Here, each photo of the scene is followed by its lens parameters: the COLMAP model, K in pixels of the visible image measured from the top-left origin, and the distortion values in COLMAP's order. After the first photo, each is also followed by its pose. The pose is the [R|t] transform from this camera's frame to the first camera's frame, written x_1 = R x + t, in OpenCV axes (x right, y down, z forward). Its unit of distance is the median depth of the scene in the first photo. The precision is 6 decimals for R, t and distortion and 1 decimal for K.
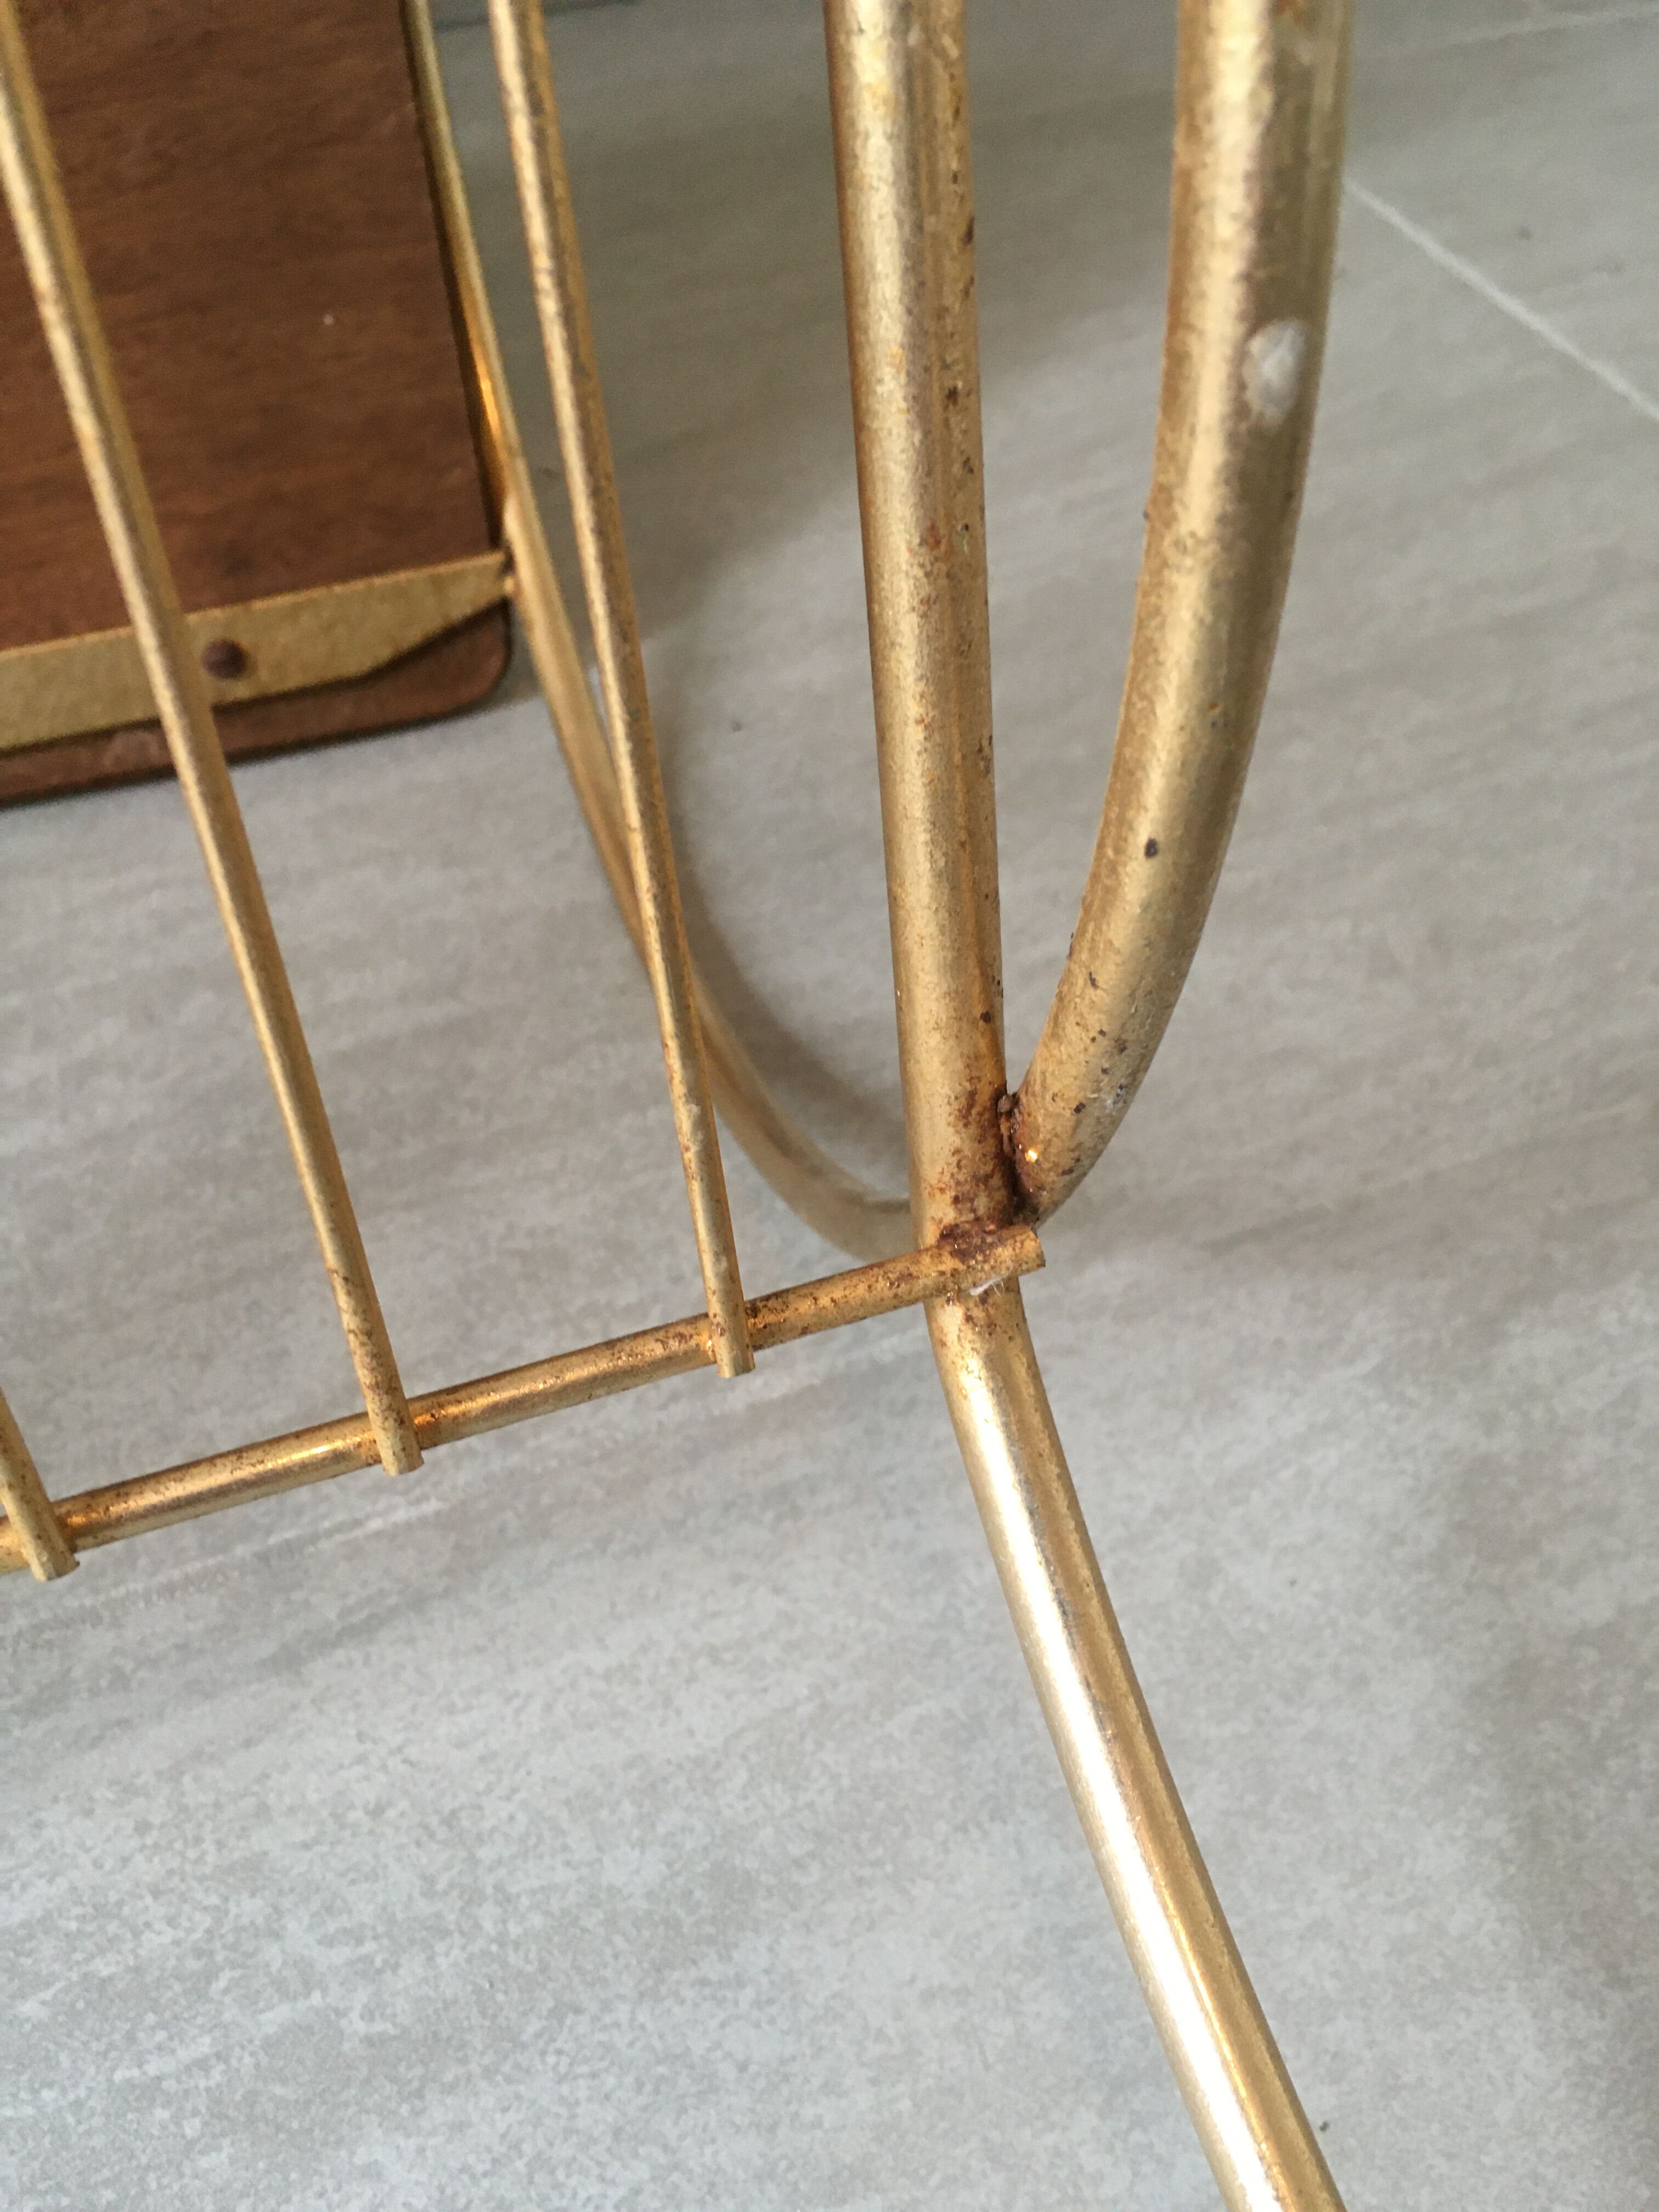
lens RADIAL K [[1920.1, 0, 815.8], [0, 1920.1, 1102.0], [0, 0, 1]] dist [0.073941, -0.119162]
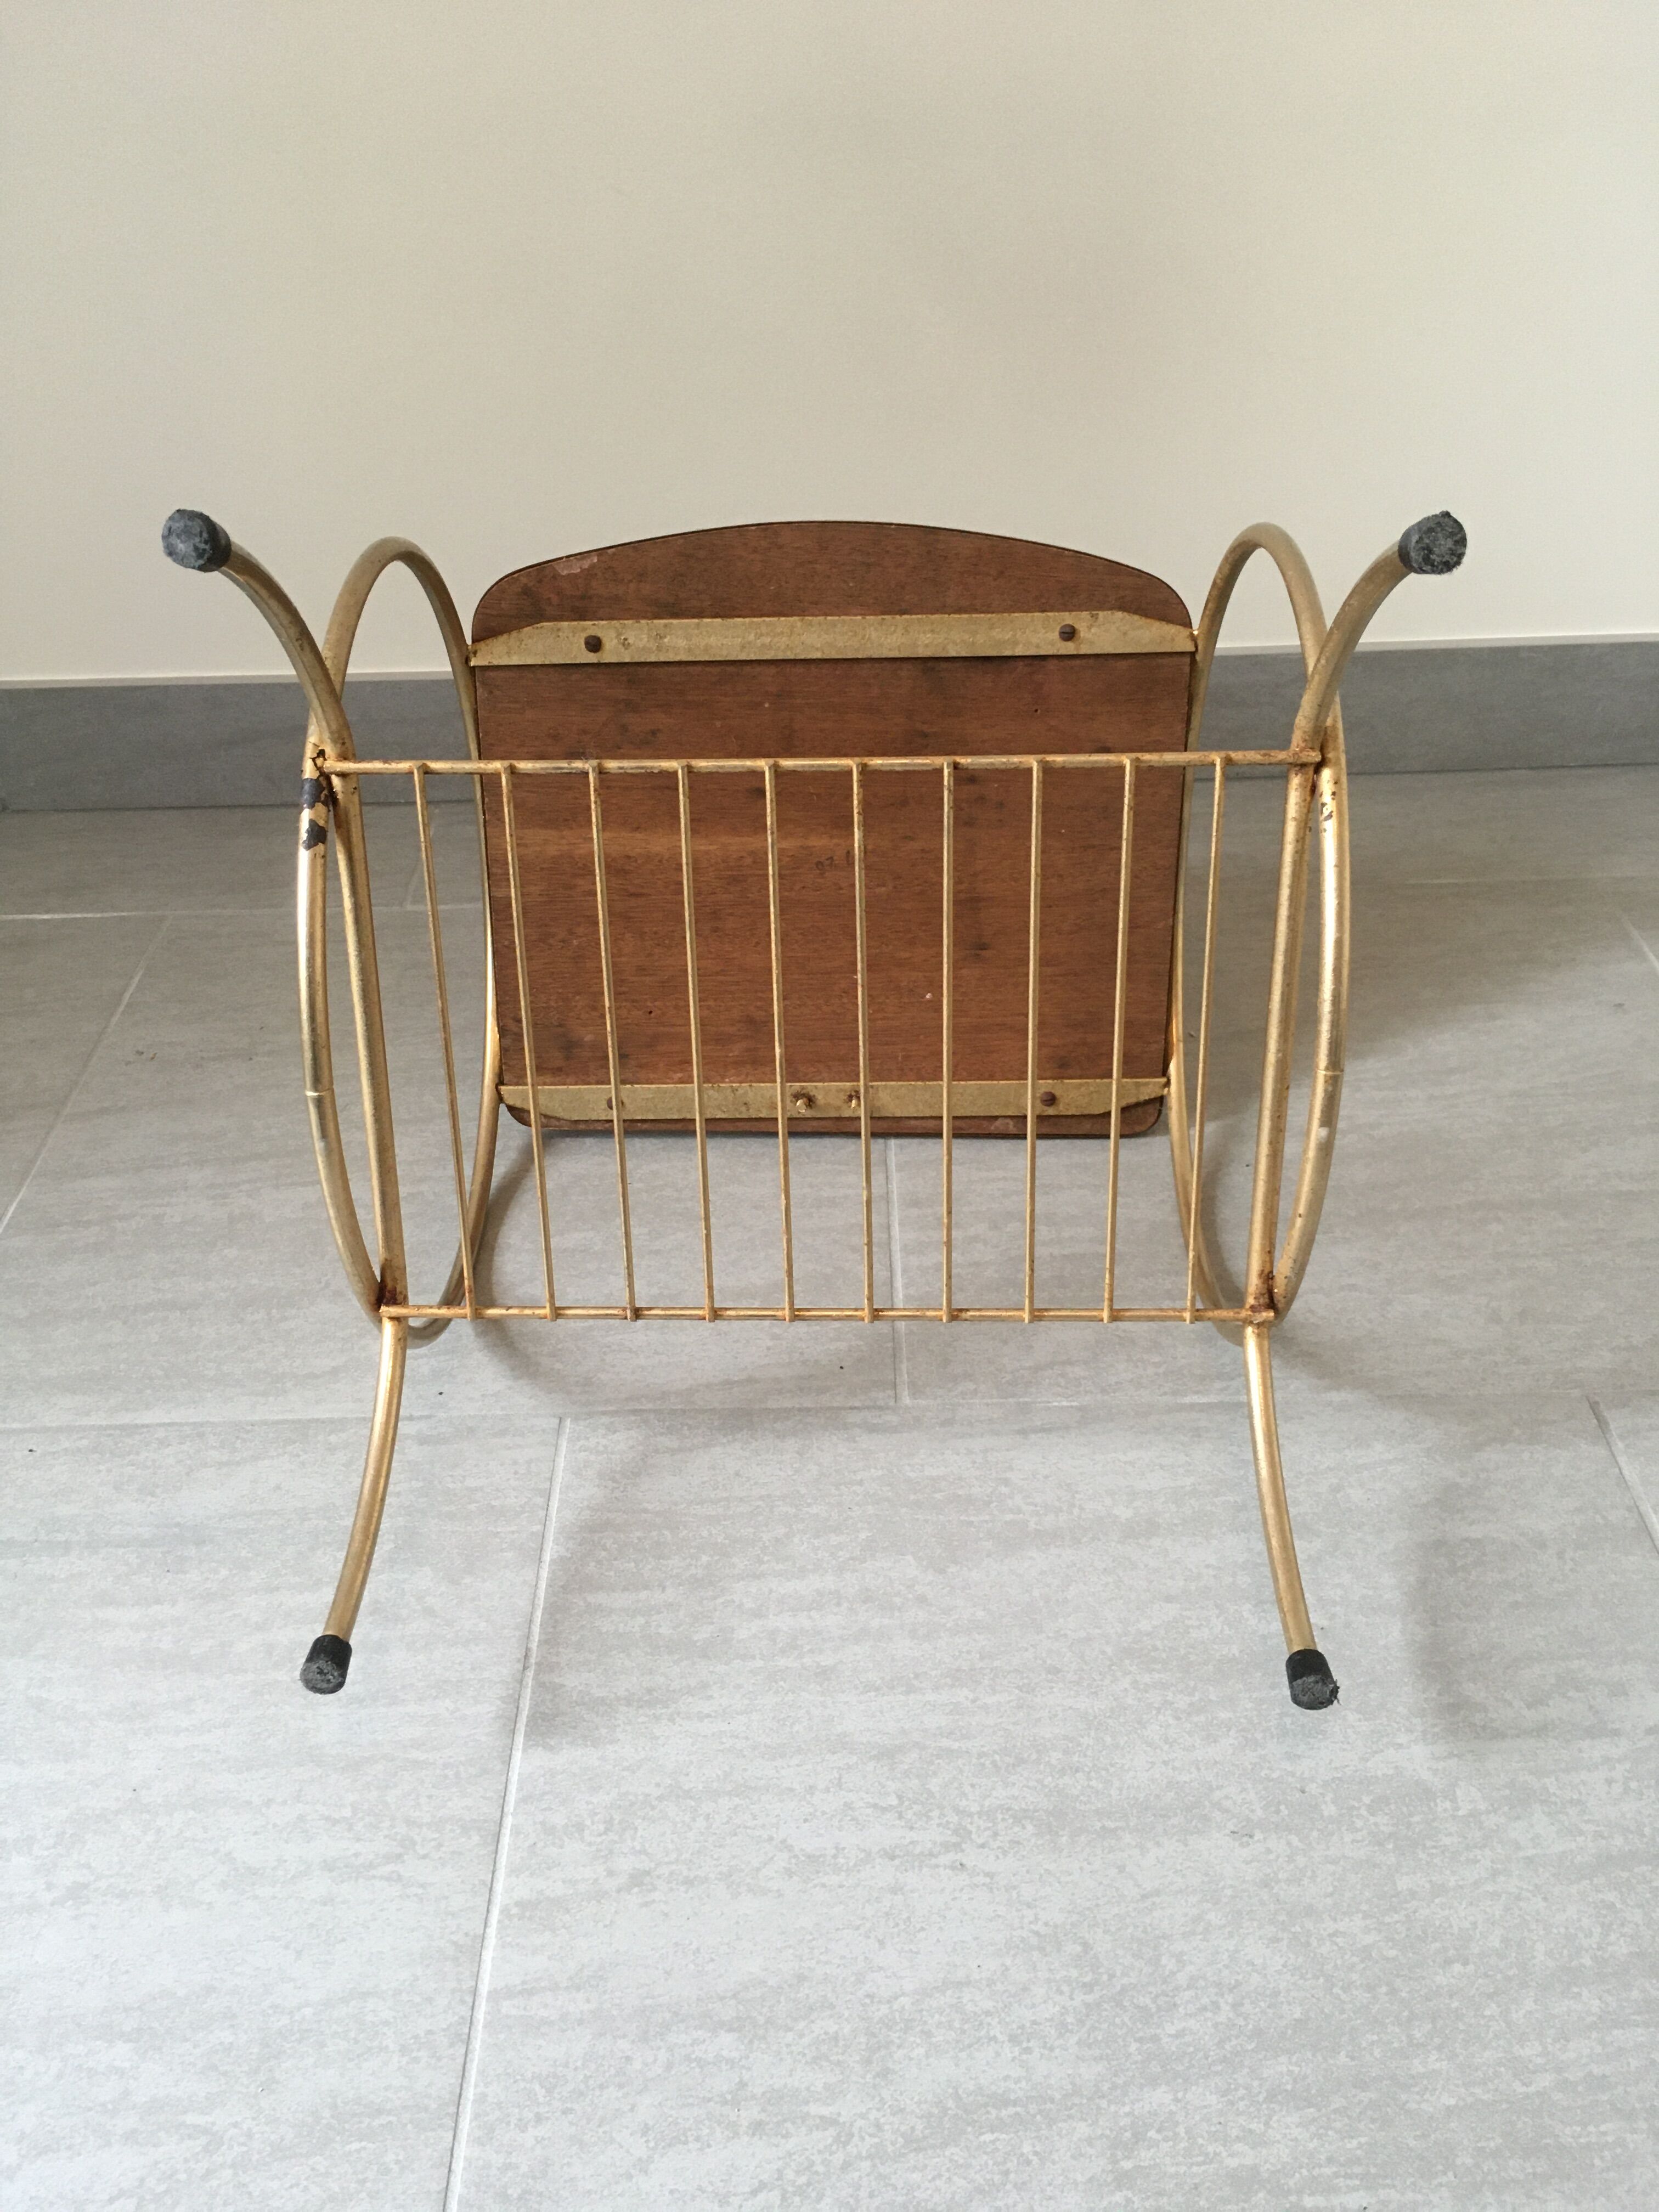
lens RADIAL K [[1920.1, 0, 822.4], [0, 1920.1, 1102.2], [0, 0, 1]] dist [0.073941, -0.119162]
pose [[0.937043, 0.197319, -0.288123, 0.166622], [-0.248658, 0.956307, -0.153773, 0.274855], [0.245192, 0.215736, 0.945166, -1.687780]]
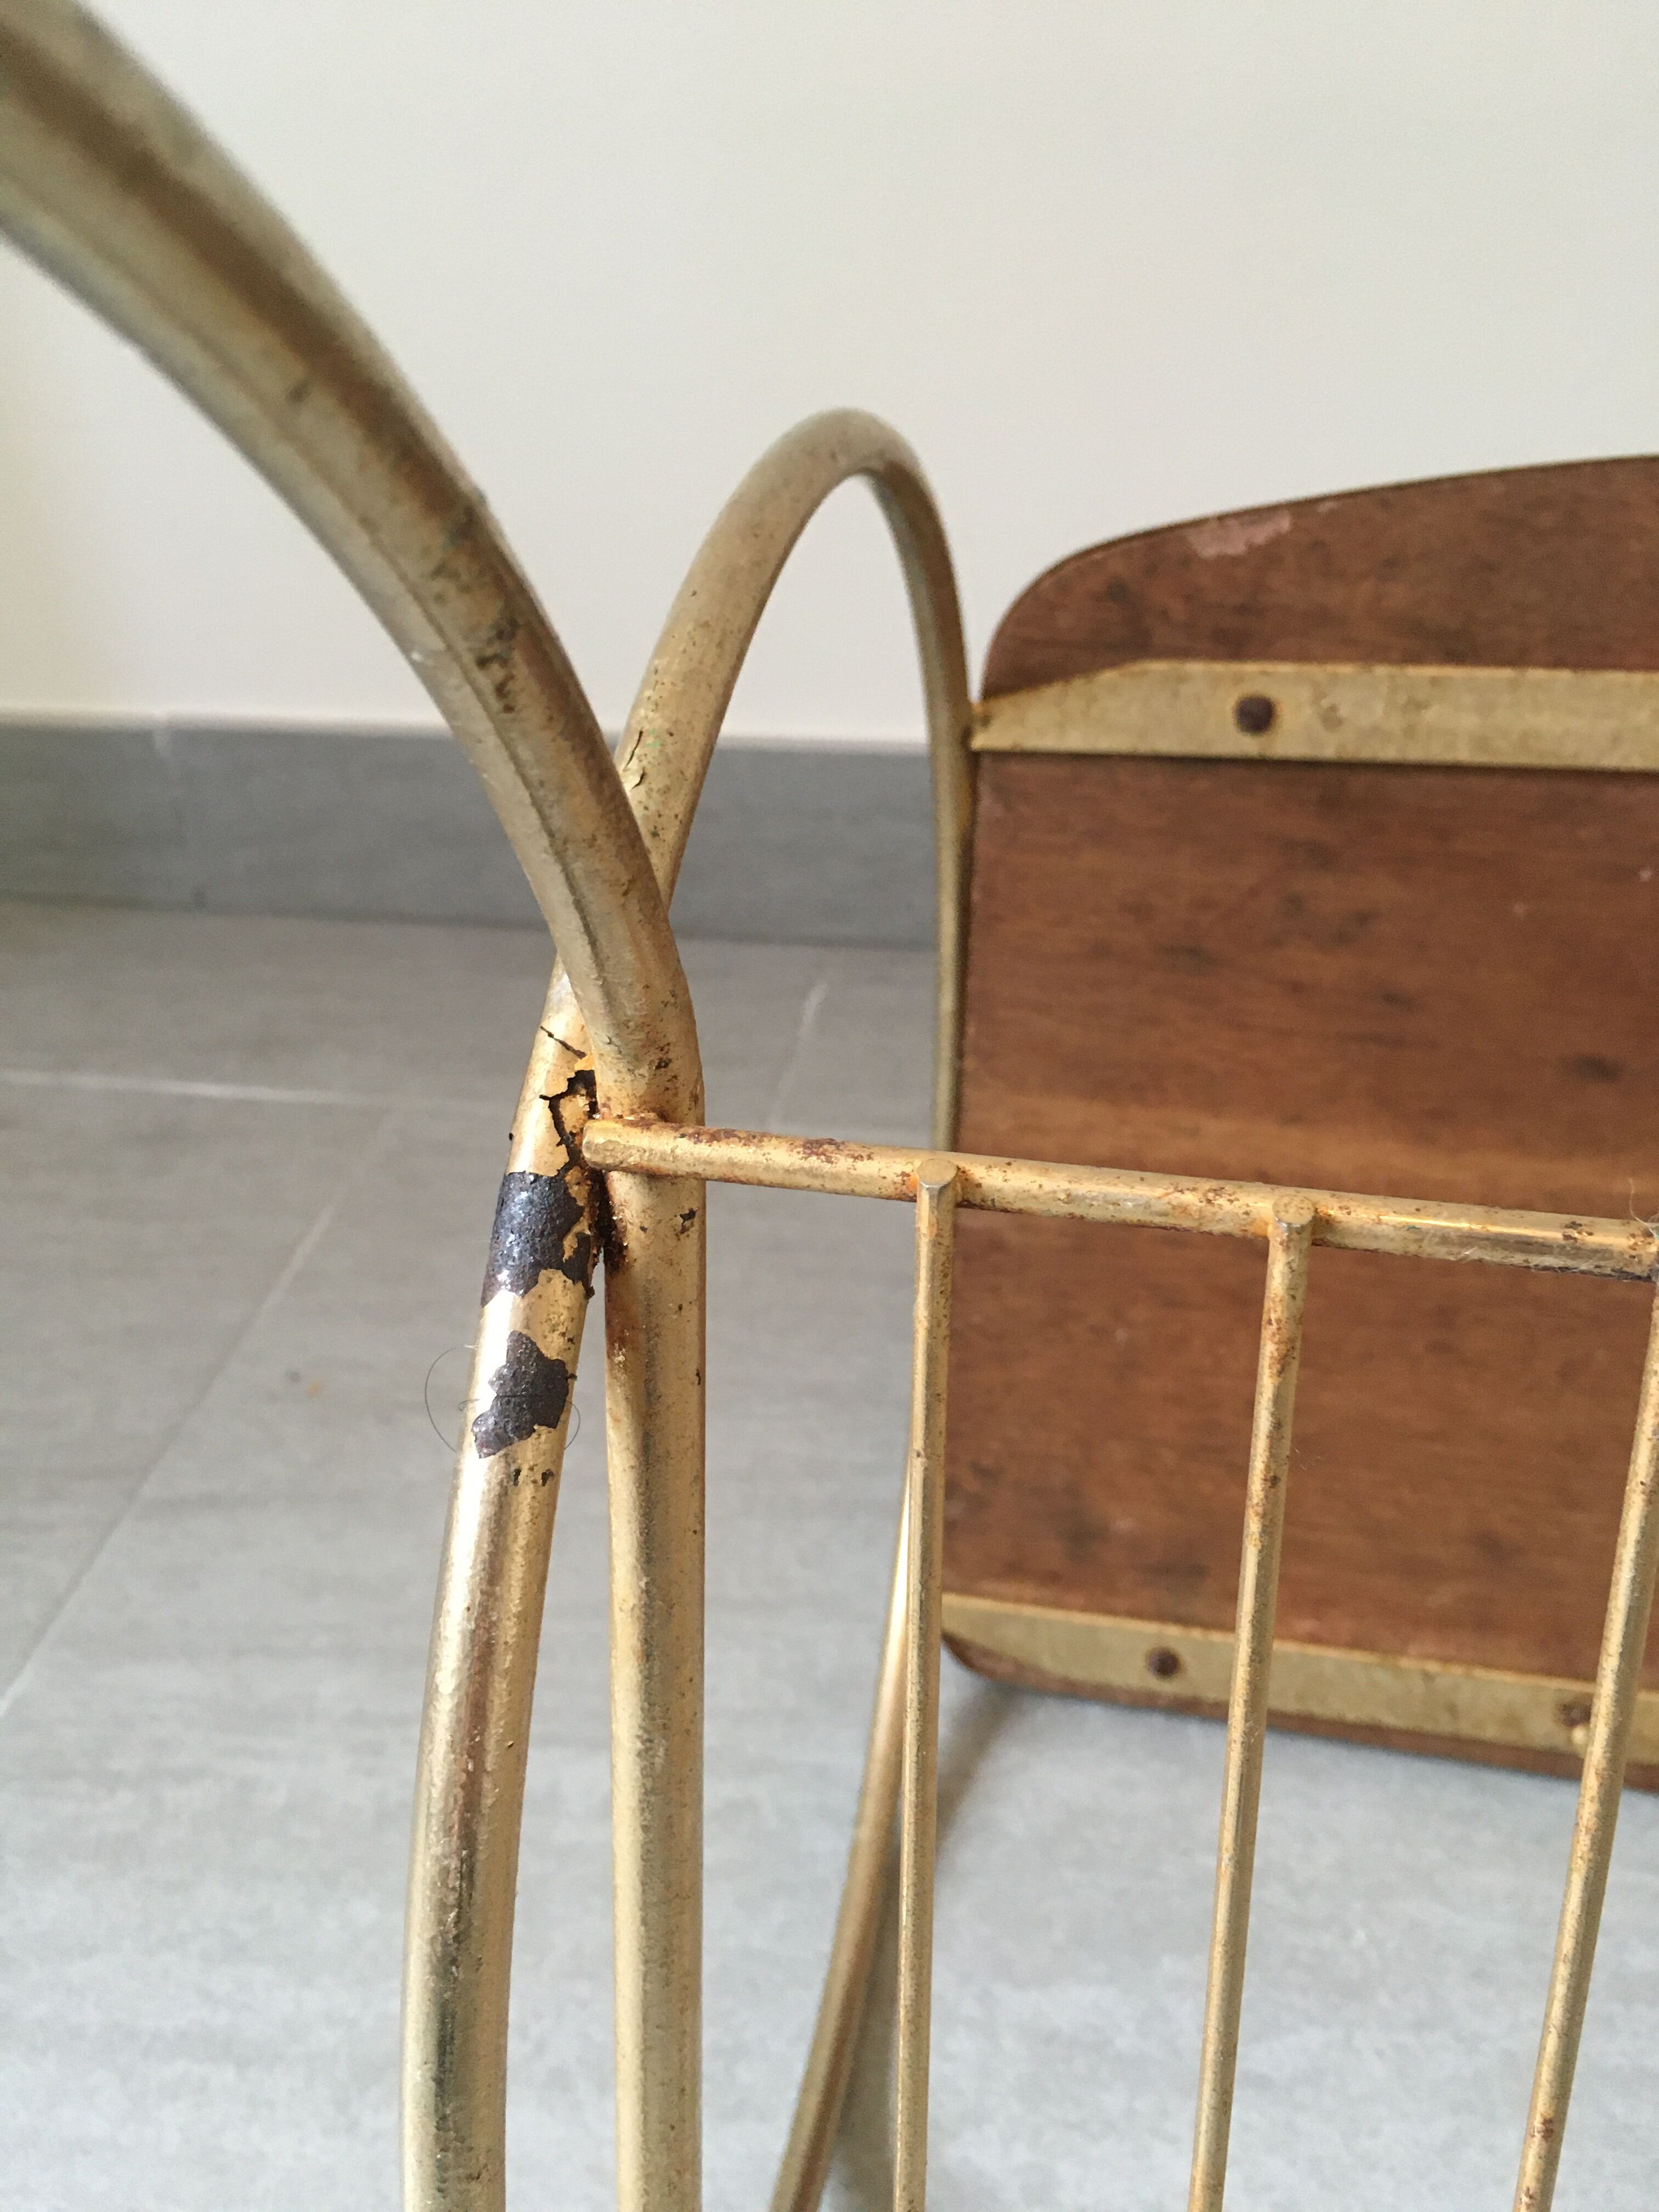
lens RADIAL K [[1920.1, 0, 821.2], [0, 1920.1, 1109.2], [0, 0, 1]] dist [0.073941, -0.119162]
pose [[0.853539, 0.273119, -0.443709, -0.680143], [-0.361048, 0.924029, -0.125754, -0.205270], [0.375654, 0.267536, 0.887304, -0.437071]]
